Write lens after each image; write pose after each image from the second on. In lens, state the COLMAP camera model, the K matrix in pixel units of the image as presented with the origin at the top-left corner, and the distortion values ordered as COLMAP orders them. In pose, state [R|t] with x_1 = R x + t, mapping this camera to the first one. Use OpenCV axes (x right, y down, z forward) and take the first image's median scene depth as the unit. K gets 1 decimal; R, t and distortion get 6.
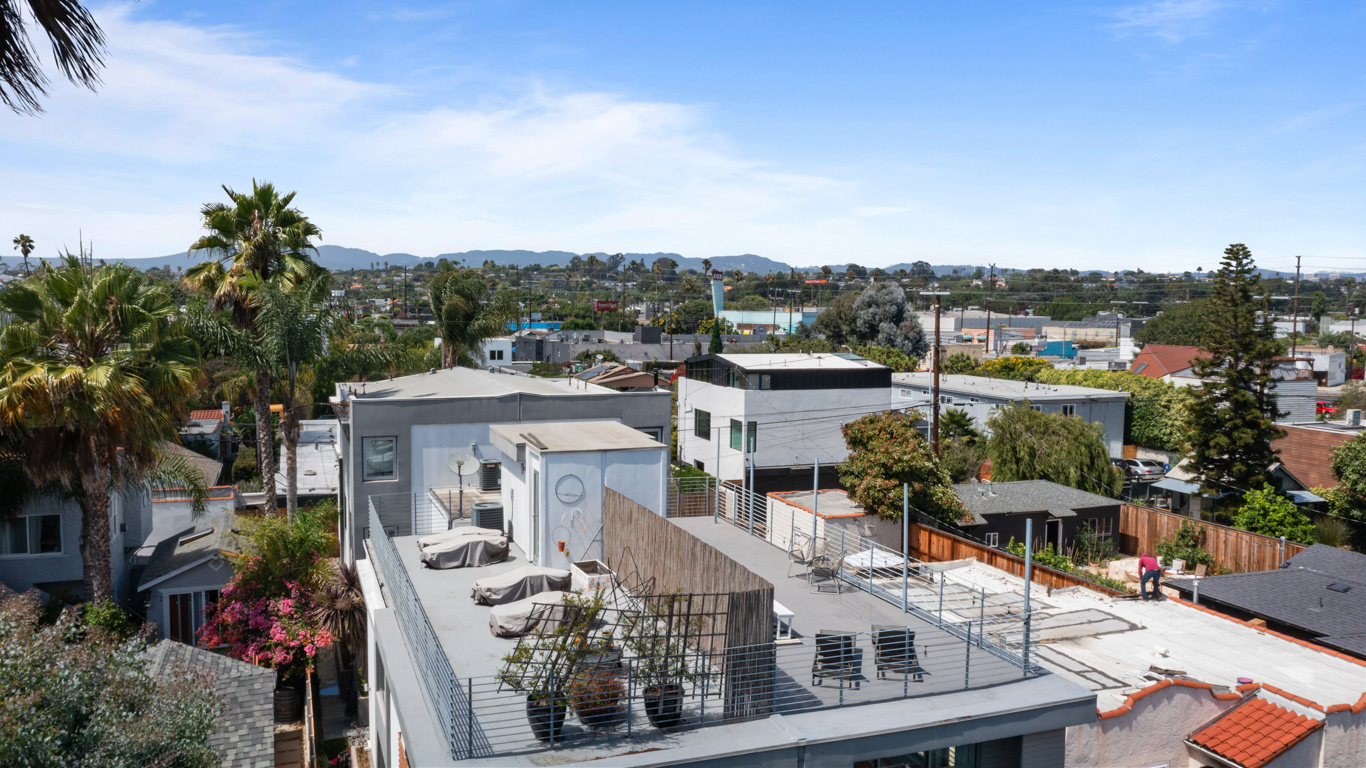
lens RADIAL K [[1082.0, 0, 683.0], [0, 1082.0, 384.0], [0, 0, 1]] dist [-0.012228, -0.000008]
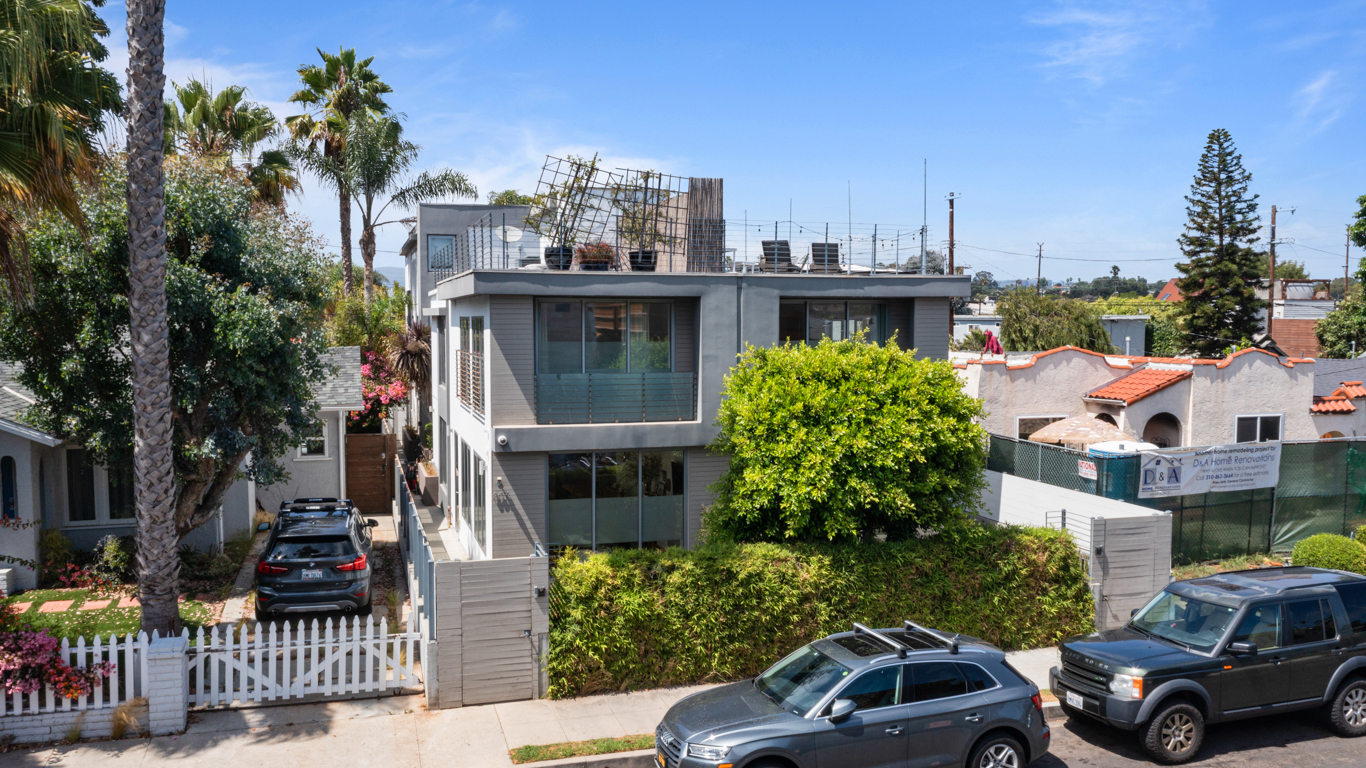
lens RADIAL K [[1102.8, 0, 683.0], [0, 1102.8, 384.0], [0, 0, 1]] dist [-0.020582, 0.005311]
pose [[0.998270, -0.004487, -0.058627, 0.058279], [0.002690, 0.999525, -0.030687, 0.250995], [0.058737, 0.030476, 0.997808, -0.203669]]
